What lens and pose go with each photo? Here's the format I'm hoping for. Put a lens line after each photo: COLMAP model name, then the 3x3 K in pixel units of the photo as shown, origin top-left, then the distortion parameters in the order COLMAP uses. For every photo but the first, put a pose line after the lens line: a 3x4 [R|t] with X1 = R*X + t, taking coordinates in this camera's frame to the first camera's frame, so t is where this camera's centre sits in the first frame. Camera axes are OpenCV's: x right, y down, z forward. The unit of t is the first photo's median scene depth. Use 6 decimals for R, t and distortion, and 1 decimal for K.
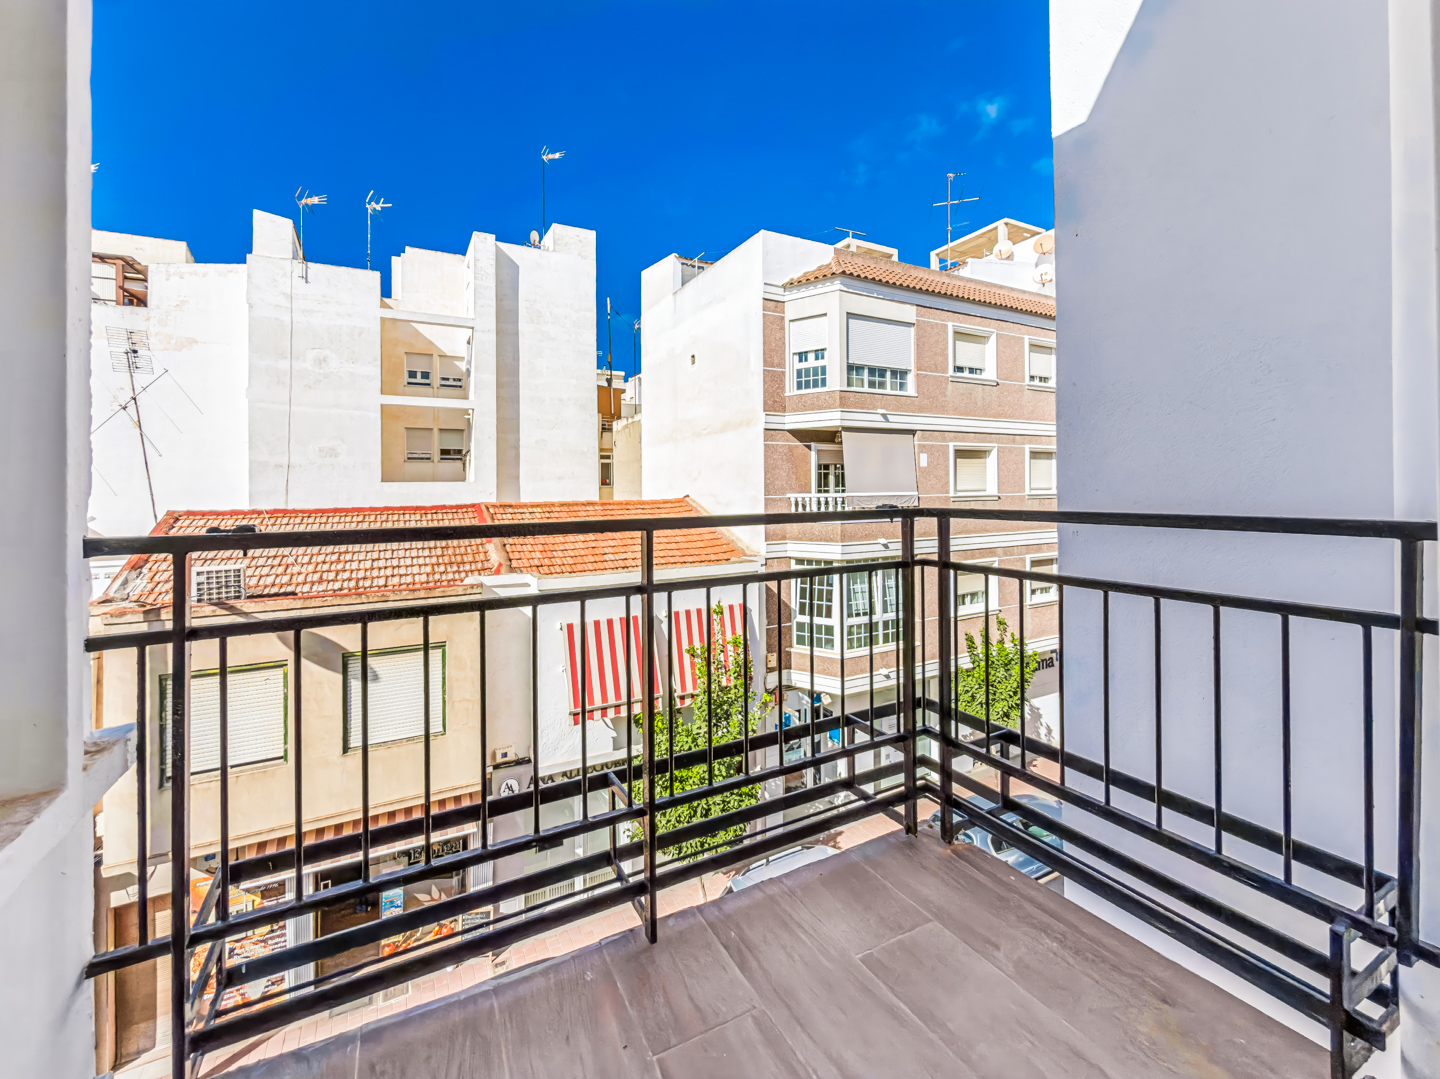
lens RADIAL K [[592.6, 0, 714.5], [0, 592.6, 492.1], [0, 0, 1]] dist [-0.000464, -0.000040]
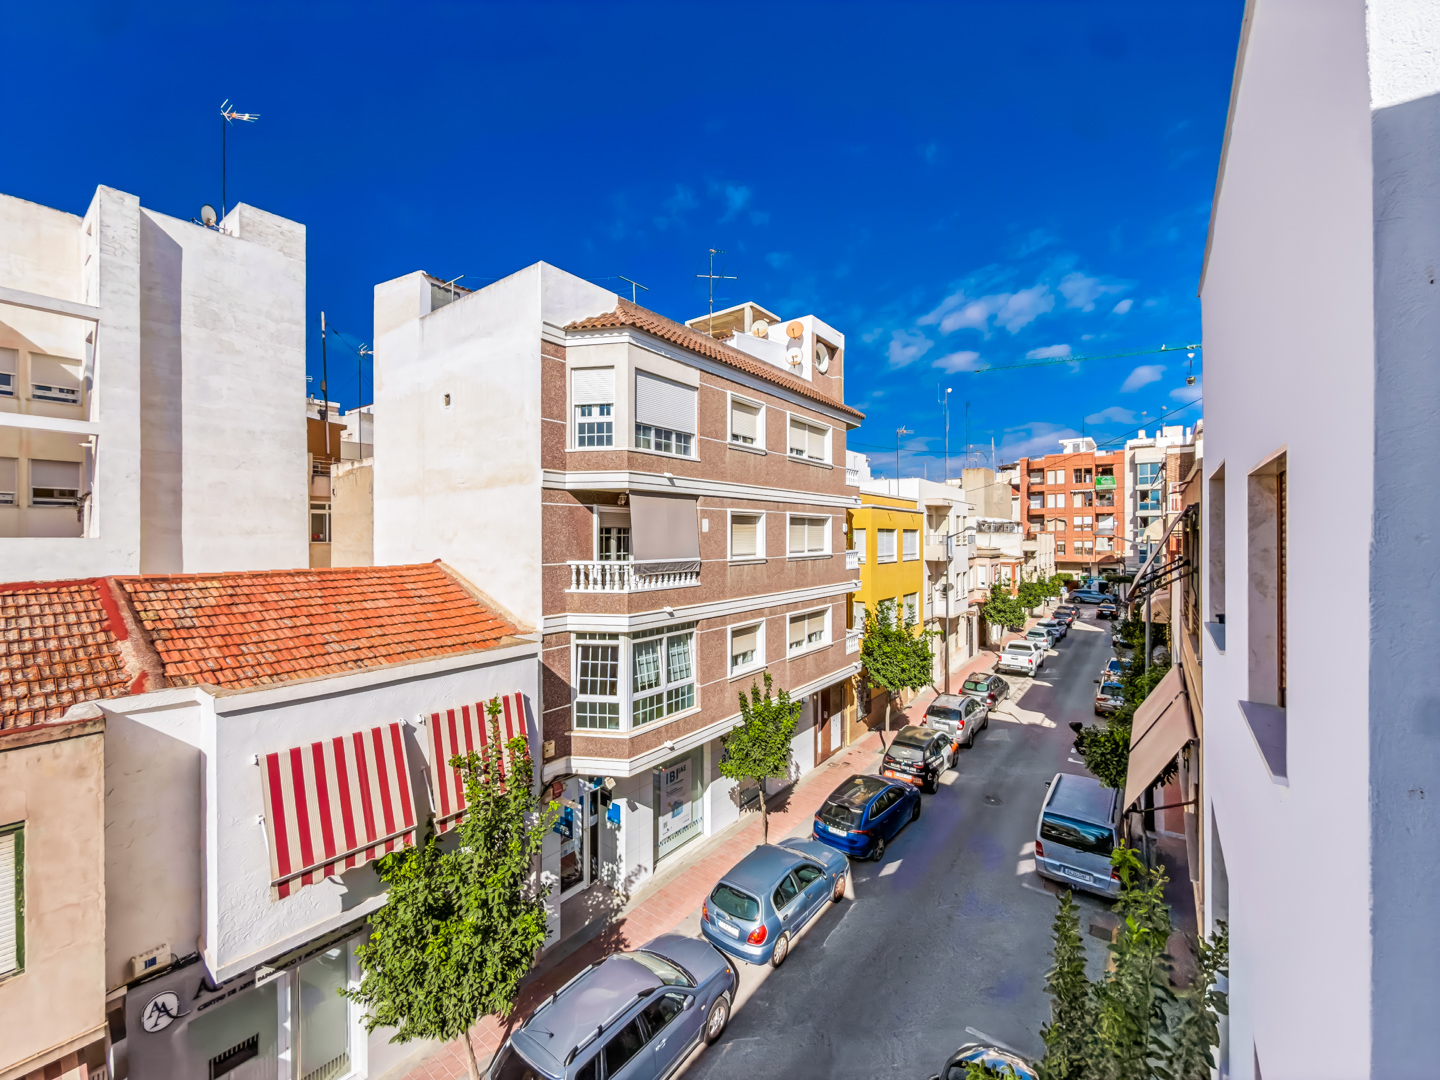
lens RADIAL K [[580.5, 0, 720.8], [0, 580.5, 544.4], [0, 0, 1]] dist [-0.000982, -0.000010]
pose [[0.908428, 0.004010, 0.418023, -0.033050], [-0.004520, 0.999990, 0.000230, -0.022802], [-0.418018, -0.002098, 0.908437, 0.100880]]
